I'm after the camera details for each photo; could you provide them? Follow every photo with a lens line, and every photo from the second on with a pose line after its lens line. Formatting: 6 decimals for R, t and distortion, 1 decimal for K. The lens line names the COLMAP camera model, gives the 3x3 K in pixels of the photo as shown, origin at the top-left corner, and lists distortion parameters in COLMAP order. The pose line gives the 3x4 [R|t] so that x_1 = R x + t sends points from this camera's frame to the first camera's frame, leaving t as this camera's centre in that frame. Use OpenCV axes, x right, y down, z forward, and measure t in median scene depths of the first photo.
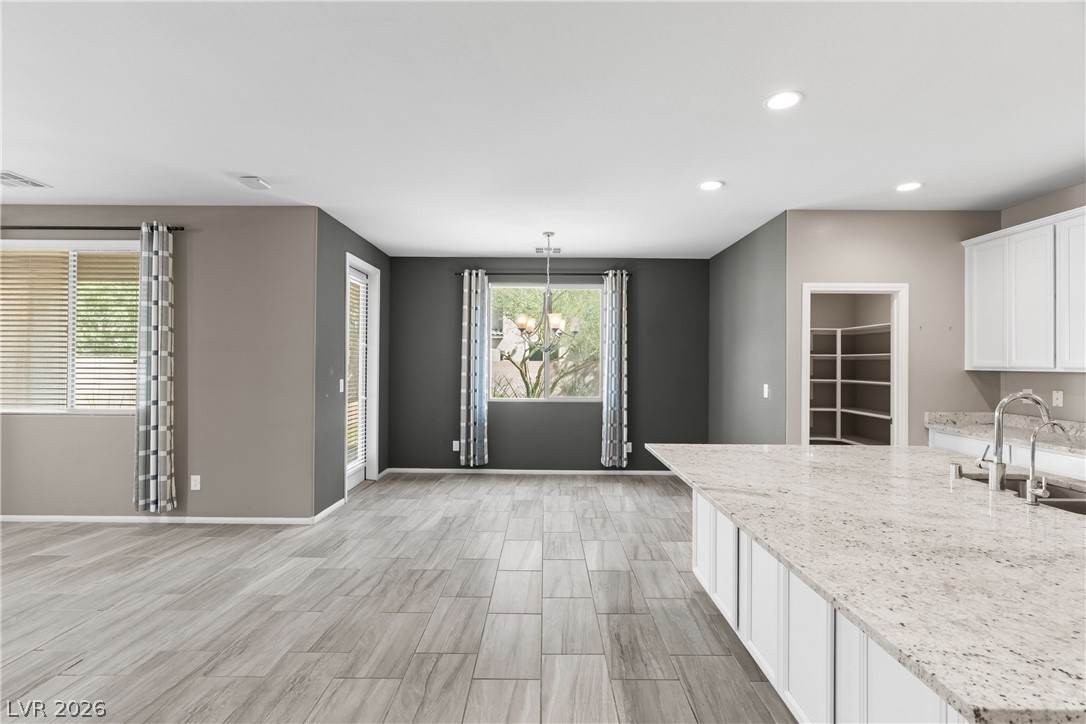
lens RADIAL K [[521.6, 0, 543.0], [0, 521.6, 362.0], [0, 0, 1]] dist [-0.001585, 0.000826]
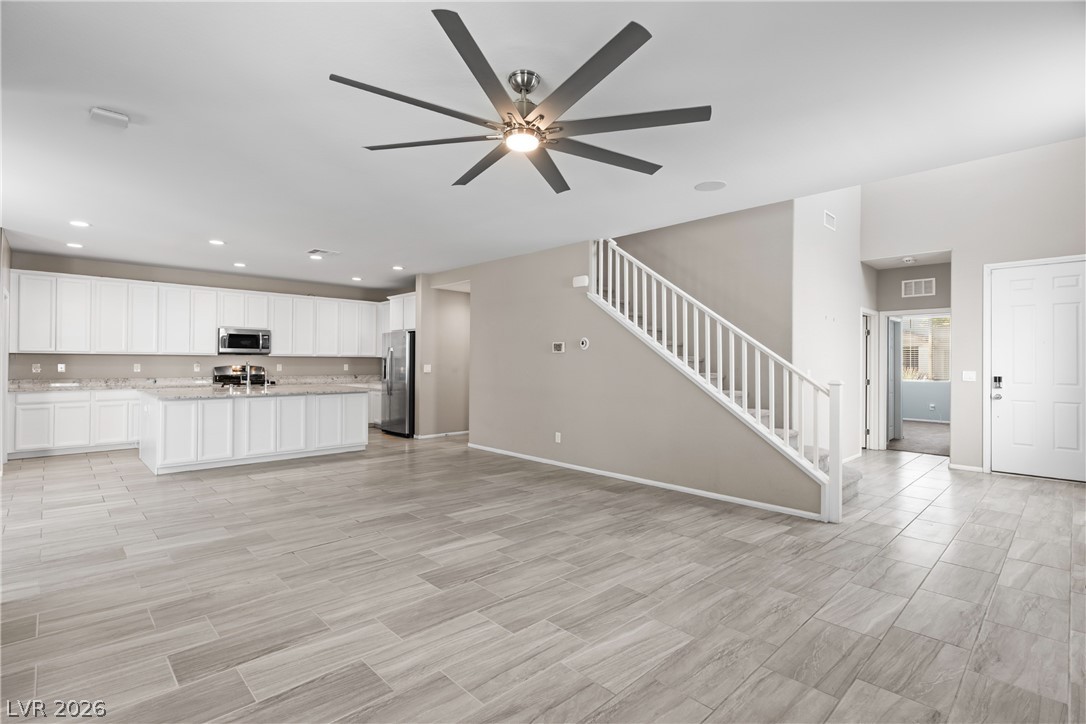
lens RADIAL K [[512.0, 0, 543.7], [0, 512.0, 359.6], [0, 0, 1]] dist [0.002523, 0.000979]
pose [[-0.695657, -0.009629, 0.718310, -1.584941], [-0.014180, 0.999899, -0.000329, 0.016540], [-0.718234, -0.010415, -0.695723, 1.067482]]
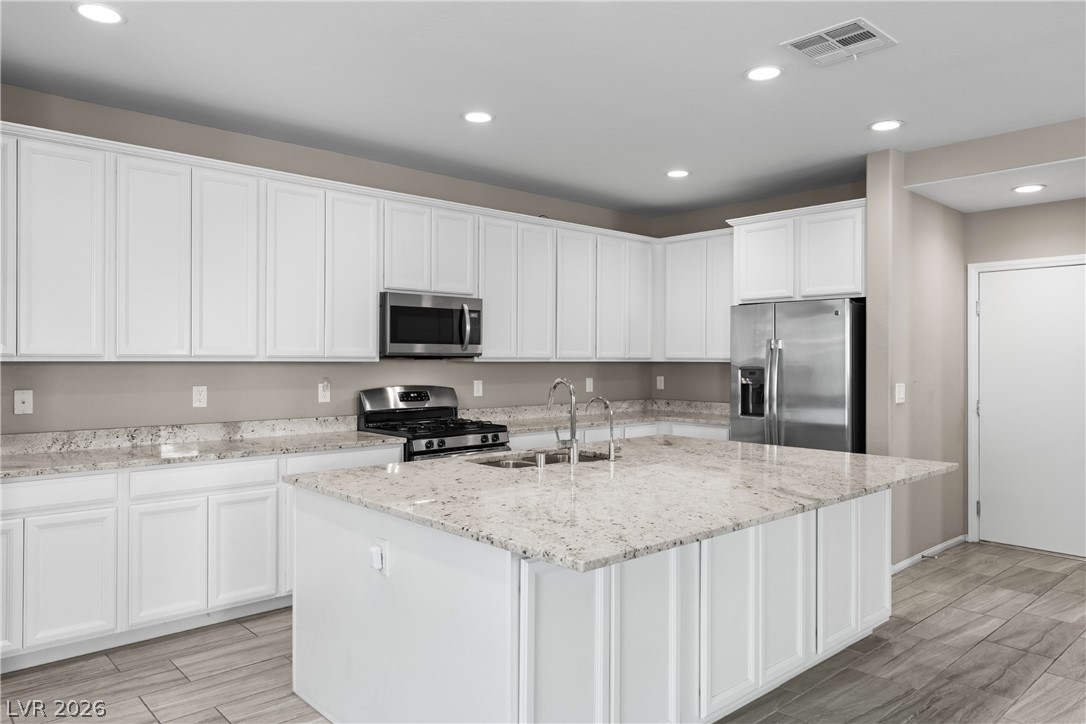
lens RADIAL K [[743.9, 0, 543.6], [0, 743.9, 356.0], [0, 0, 1]] dist [0.003631, 0.001740]
pose [[-0.678642, -0.008600, 0.734419, -0.159578], [-0.010841, 0.999940, 0.001692, 0.003065], [-0.734389, -0.006814, -0.678694, 1.189666]]
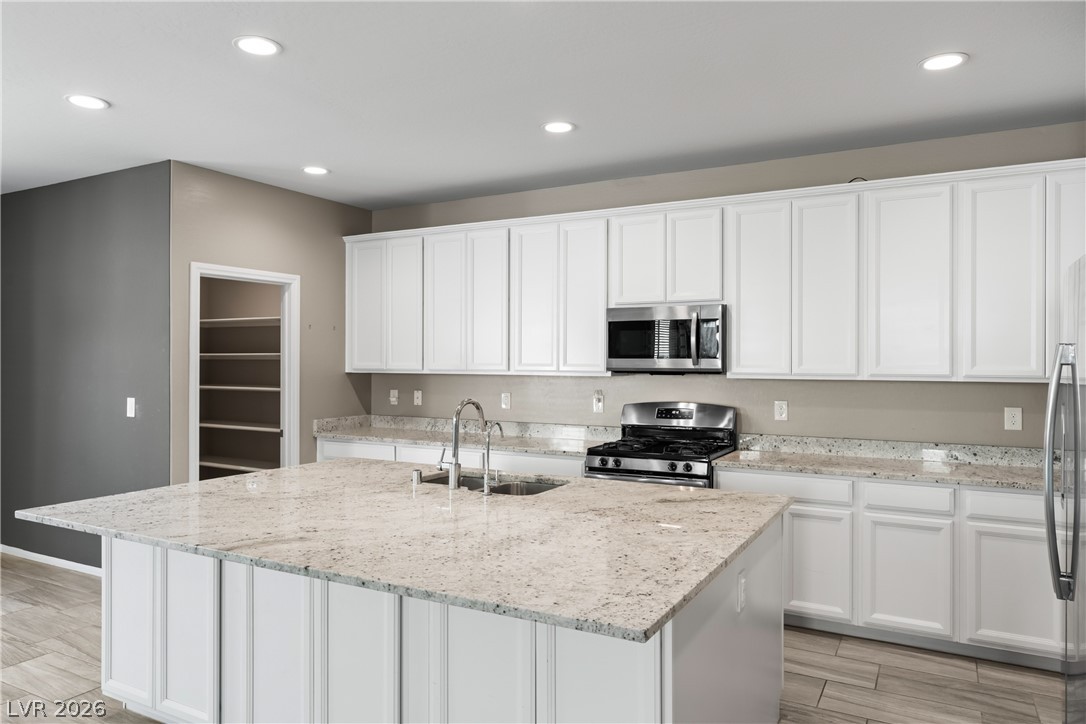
lens RADIAL K [[727.7, 0, 543.0], [0, 727.7, 362.0], [0, 0, 1]] dist [0.000598, 0.001340]
pose [[0.478970, -0.008963, 0.877786, -0.211633], [-0.000678, 0.999944, 0.010580, -0.020538], [-0.877831, -0.005662, 0.478937, 0.055965]]
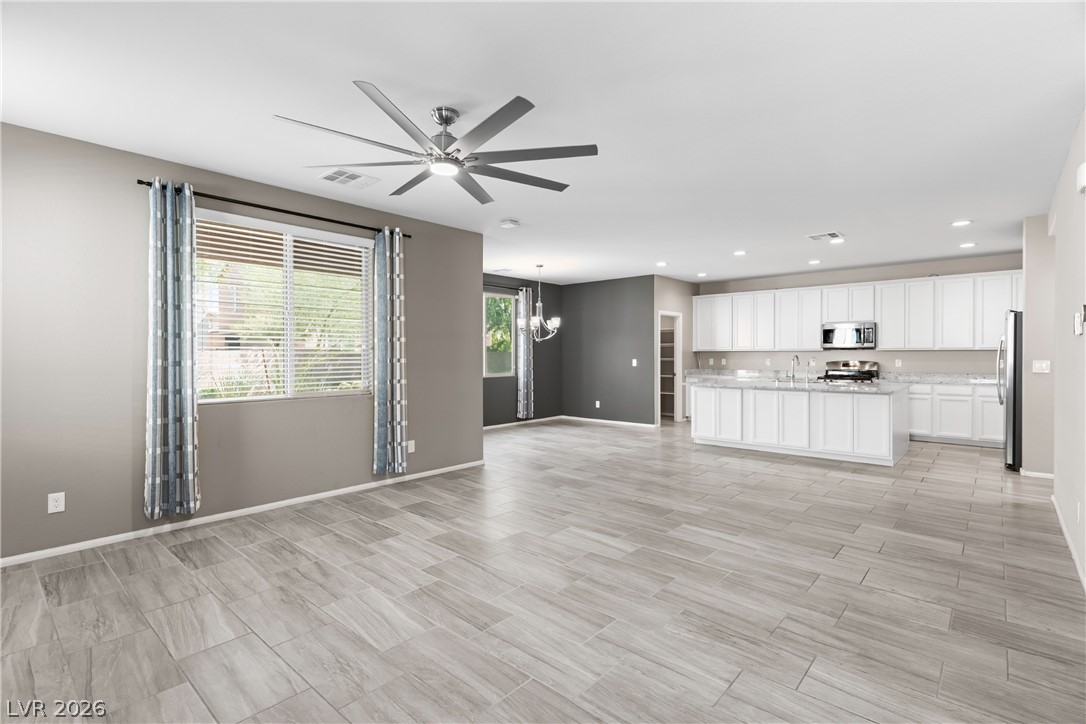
lens RADIAL K [[512.0, 0, 543.7], [0, 512.0, 359.6], [0, 0, 1]] dist [0.002523, 0.000979]
pose [[0.661442, -0.015632, 0.749834, -1.576193], [0.005642, 0.999858, 0.015867, 0.014221], [-0.749976, -0.006265, 0.661436, -0.022308]]
